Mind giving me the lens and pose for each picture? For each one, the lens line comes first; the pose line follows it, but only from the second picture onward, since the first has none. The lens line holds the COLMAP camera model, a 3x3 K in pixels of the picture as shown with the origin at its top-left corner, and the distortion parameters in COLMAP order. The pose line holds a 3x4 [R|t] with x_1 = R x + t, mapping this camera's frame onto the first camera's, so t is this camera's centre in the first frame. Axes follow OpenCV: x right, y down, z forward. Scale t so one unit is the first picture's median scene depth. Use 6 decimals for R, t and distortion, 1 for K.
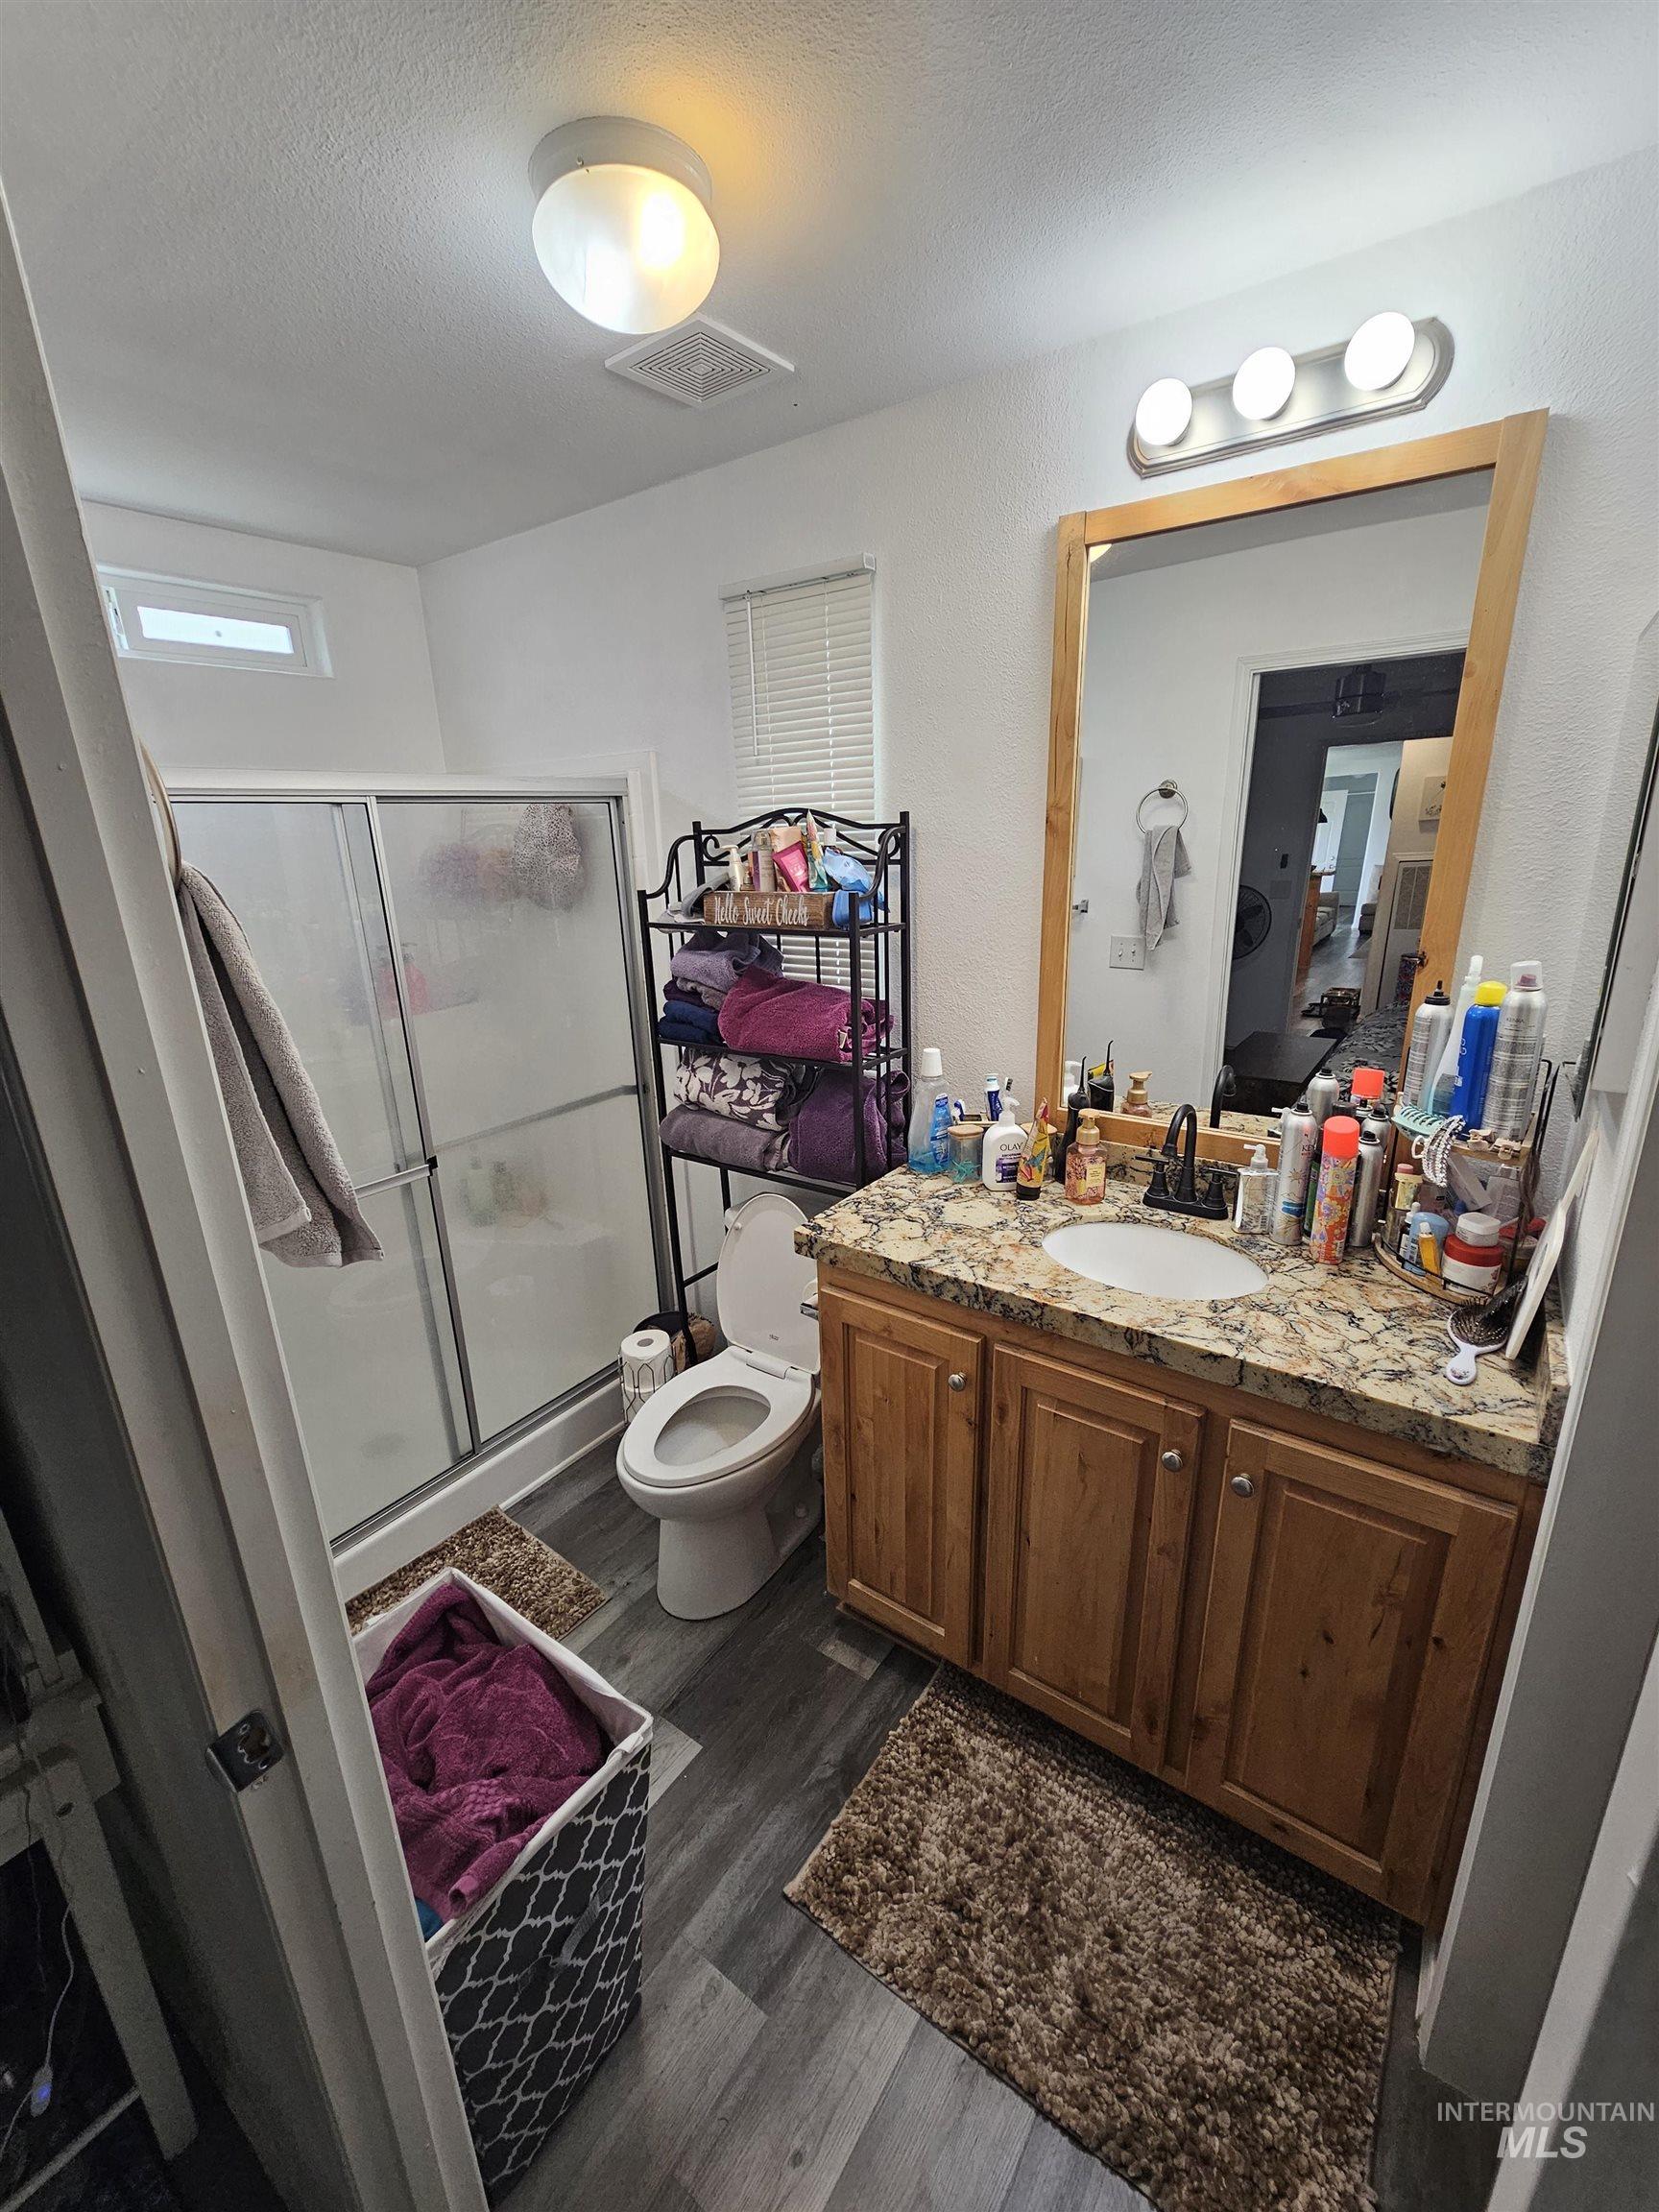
lens RADIAL K [[904.5, 0, 829.6], [0, 904.5, 1103.6], [0, 0, 1]] dist [-0.001243, 0.000537]
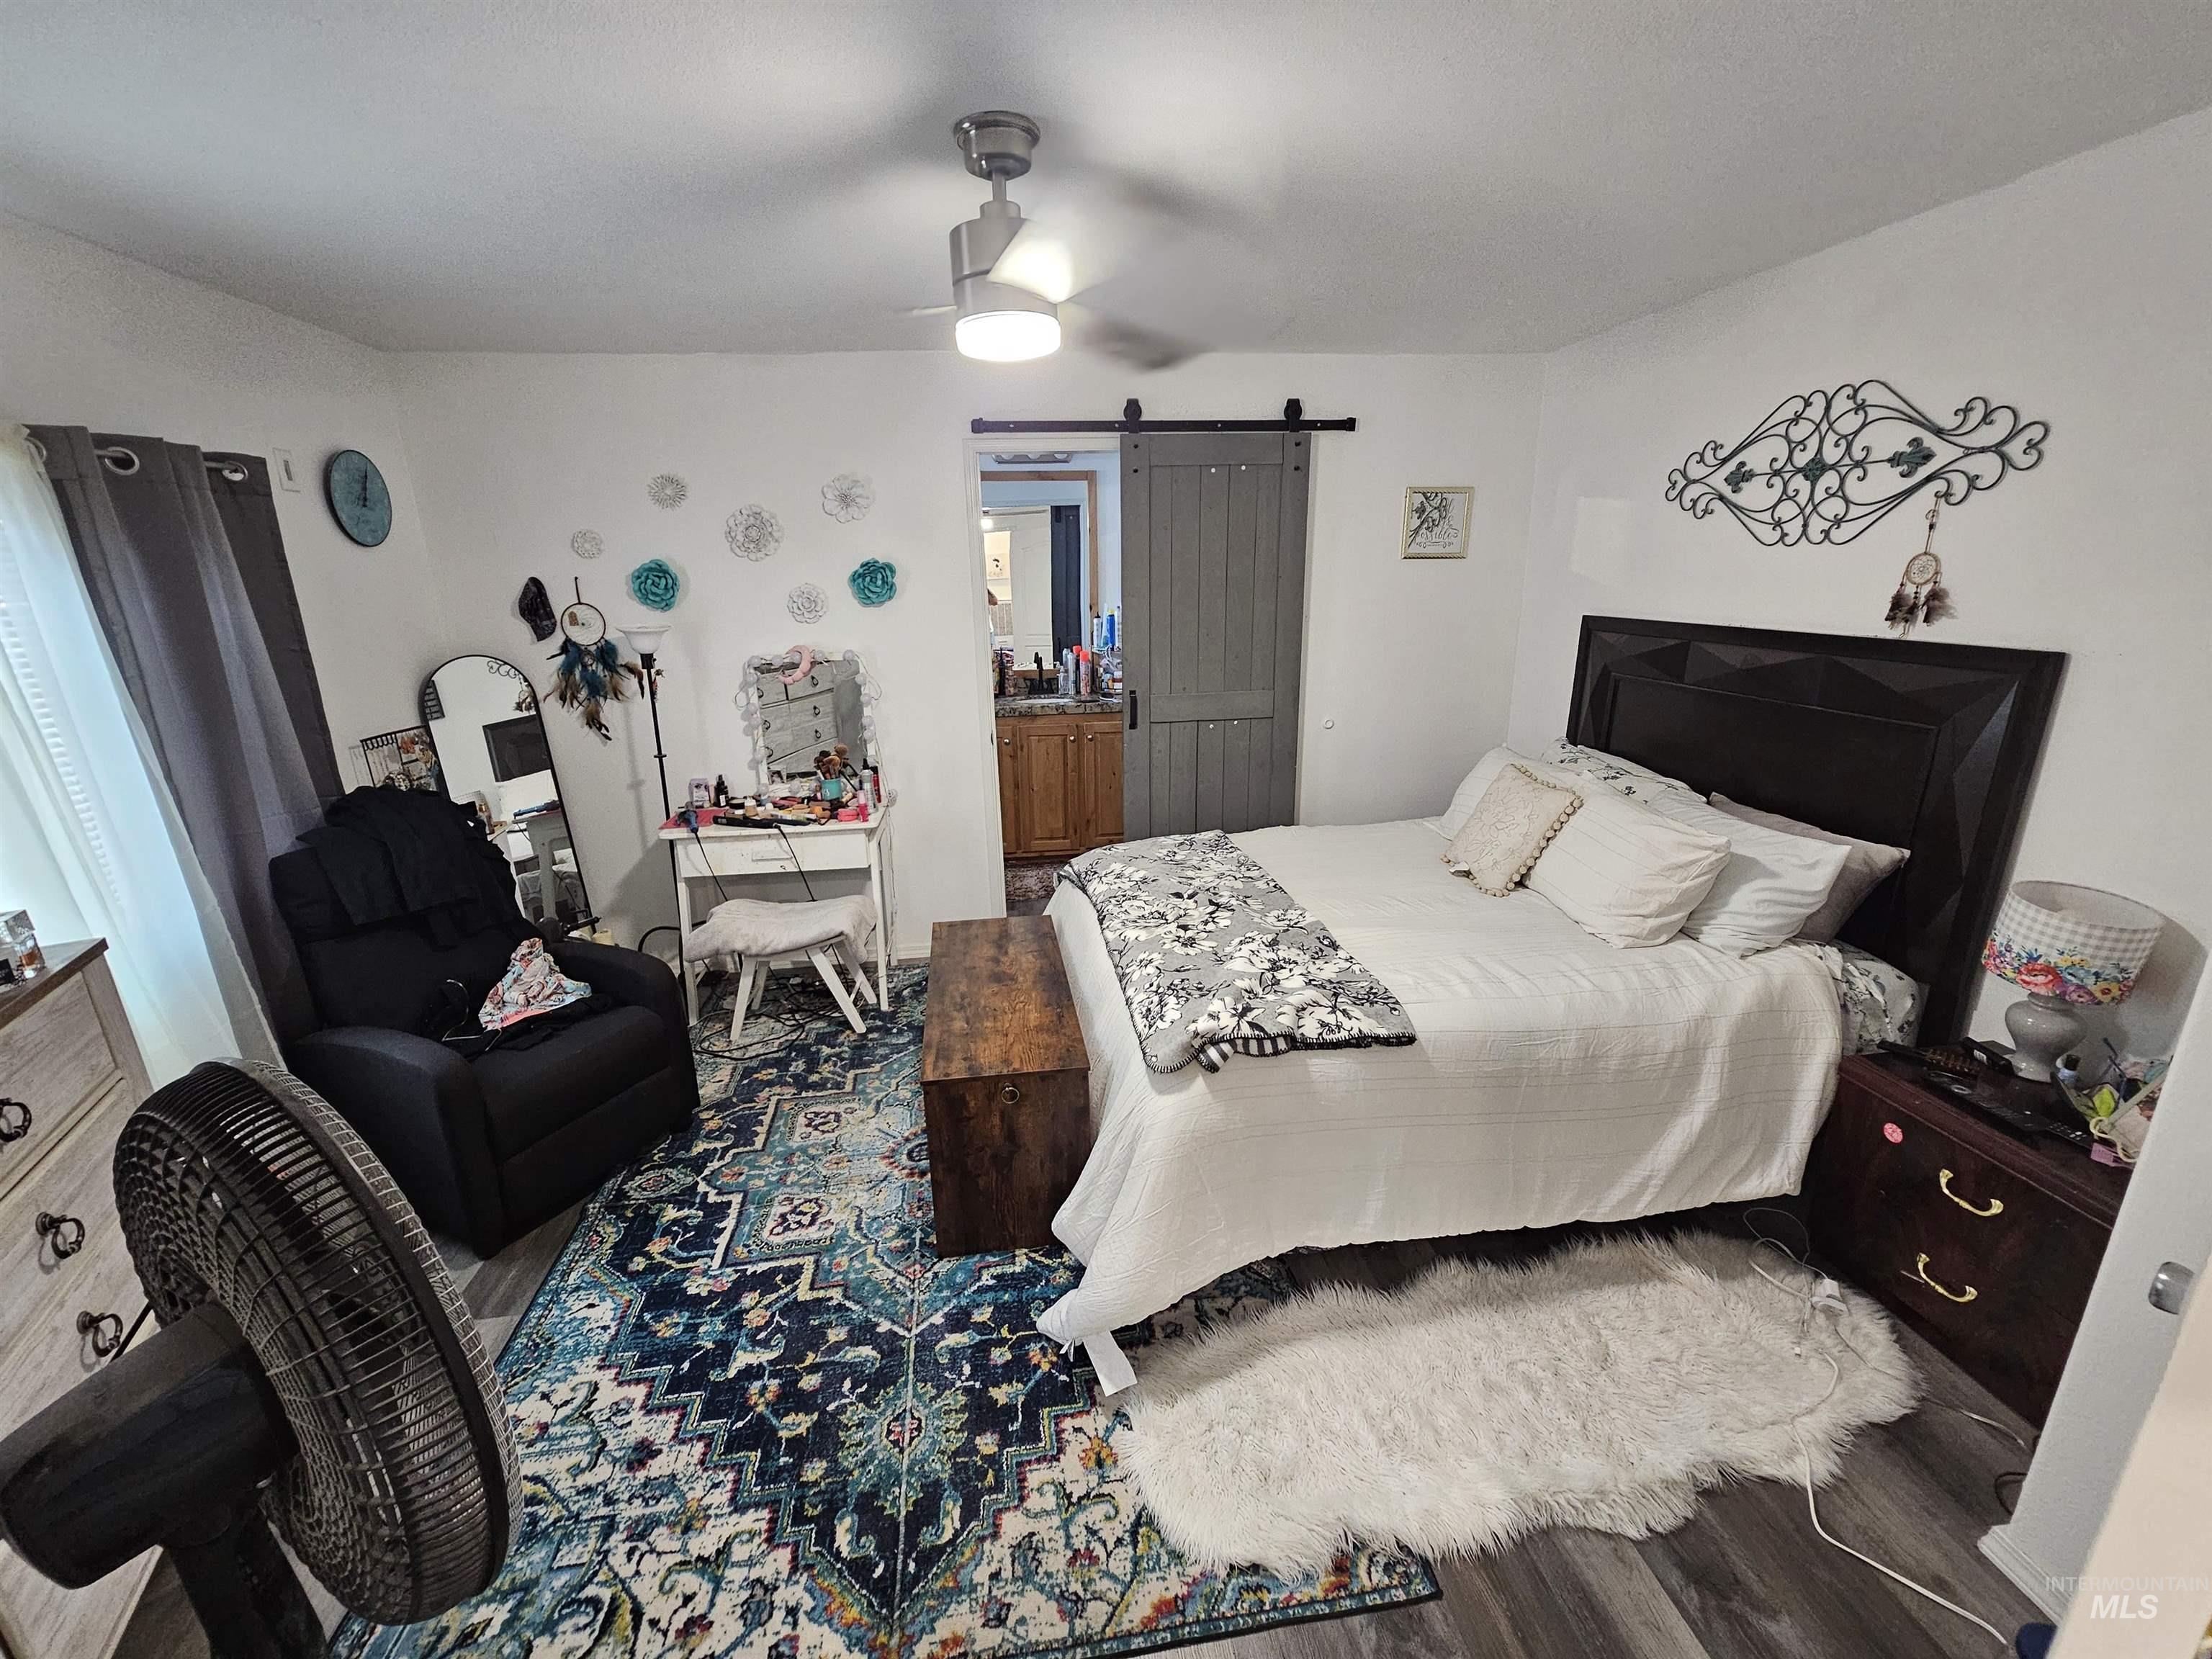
lens RADIAL K [[904.5, 0, 1106.5], [0, 904.5, 831.8], [0, 0, 1]] dist [-0.001243, 0.000537]
pose [[0.717576, -0.173967, 0.674404, -1.979046], [0.196863, 0.979479, 0.043198, 0.596667], [-0.668079, 0.101767, 0.737098, -1.696065]]
